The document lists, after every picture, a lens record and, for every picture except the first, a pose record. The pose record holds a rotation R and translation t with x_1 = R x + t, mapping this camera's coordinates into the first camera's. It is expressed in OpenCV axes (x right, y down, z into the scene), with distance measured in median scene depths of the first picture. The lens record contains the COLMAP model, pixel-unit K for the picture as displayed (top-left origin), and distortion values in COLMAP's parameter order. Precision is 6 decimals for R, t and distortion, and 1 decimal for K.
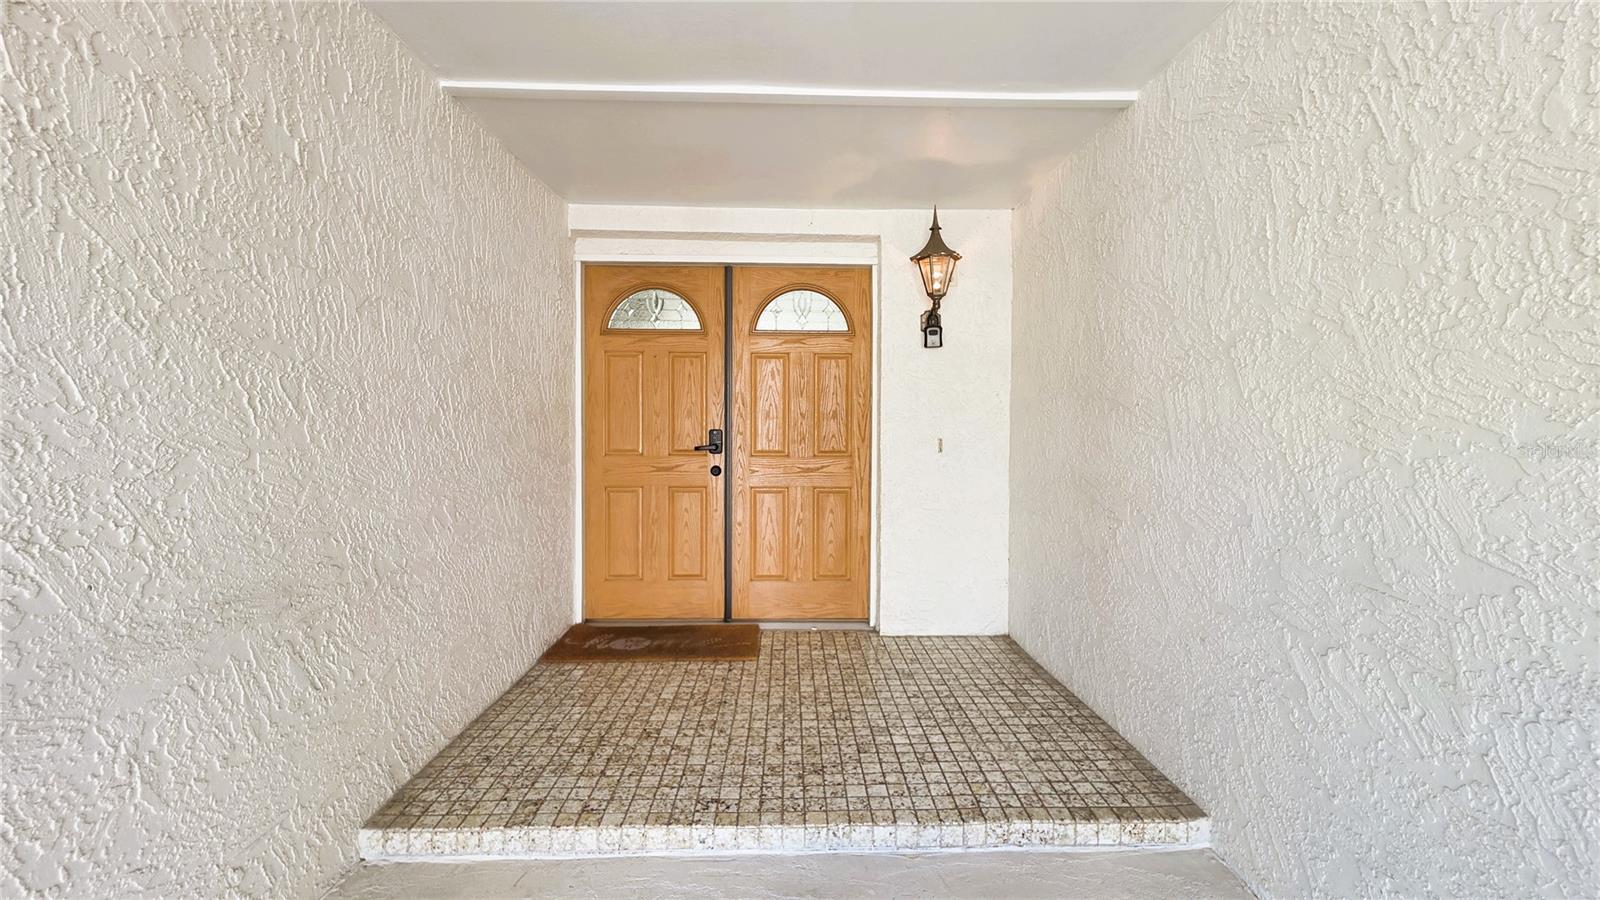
lens RADIAL K [[641.3, 0, 802.6], [0, 641.3, 442.7], [0, 0, 1]] dist [0.001463, -0.000836]
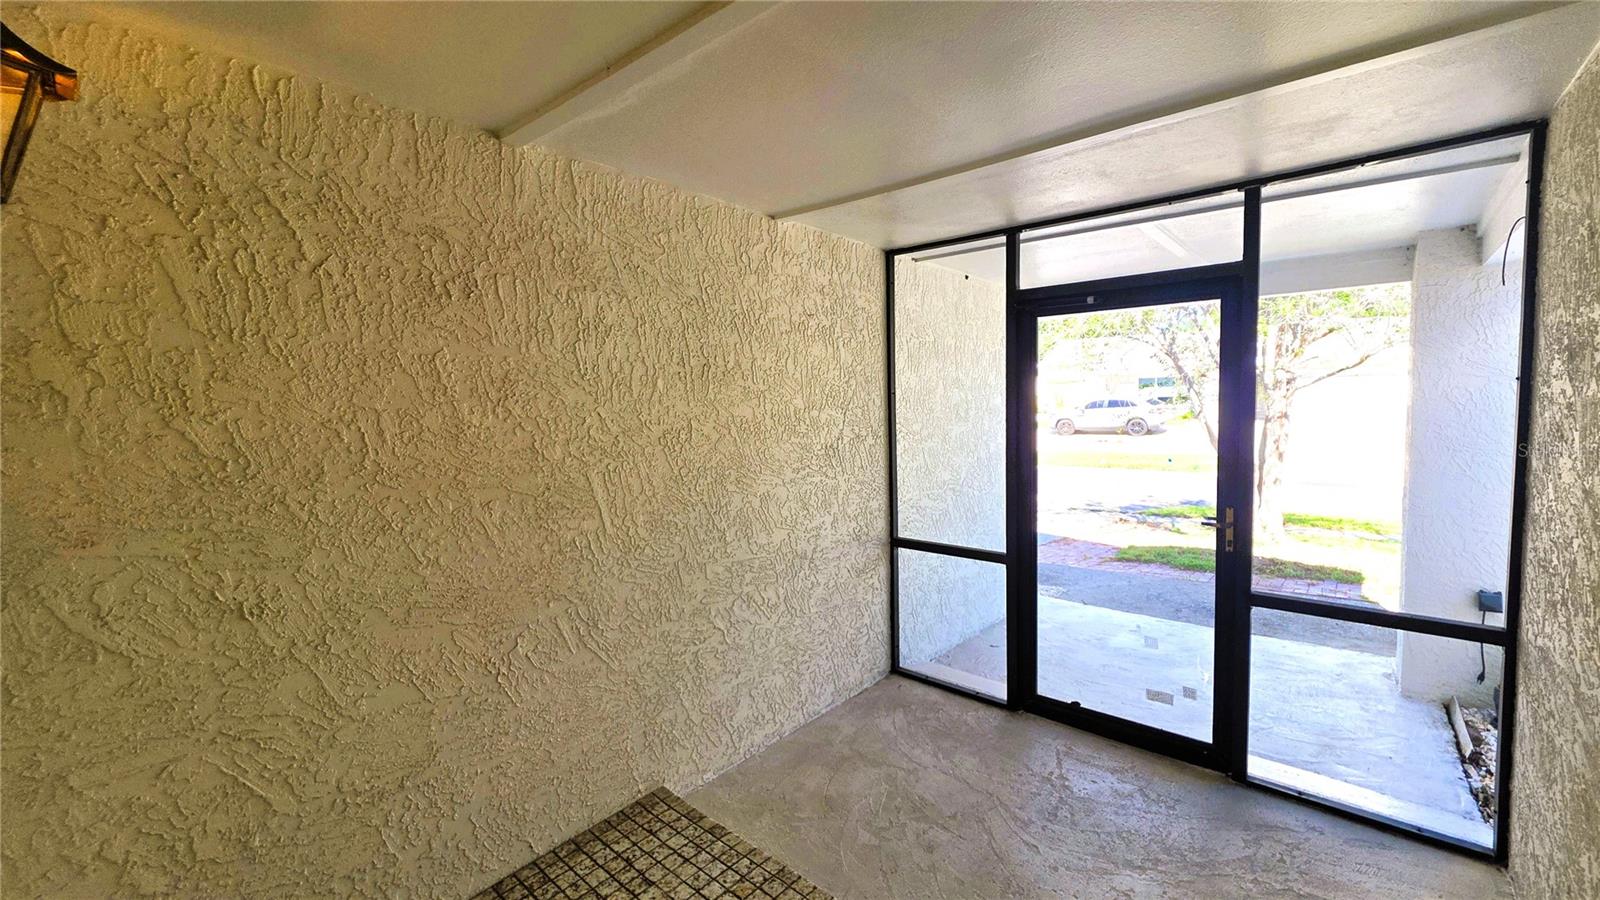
lens RADIAL K [[641.3, 0, 797.9], [0, 641.3, 448.8], [0, 0, 1]] dist [0.001463, -0.000836]
pose [[-0.745268, -0.033578, 0.665919, -0.408022], [0.034007, 0.995517, 0.088257, -0.207613], [-0.665897, 0.088421, -0.740785, 1.602368]]
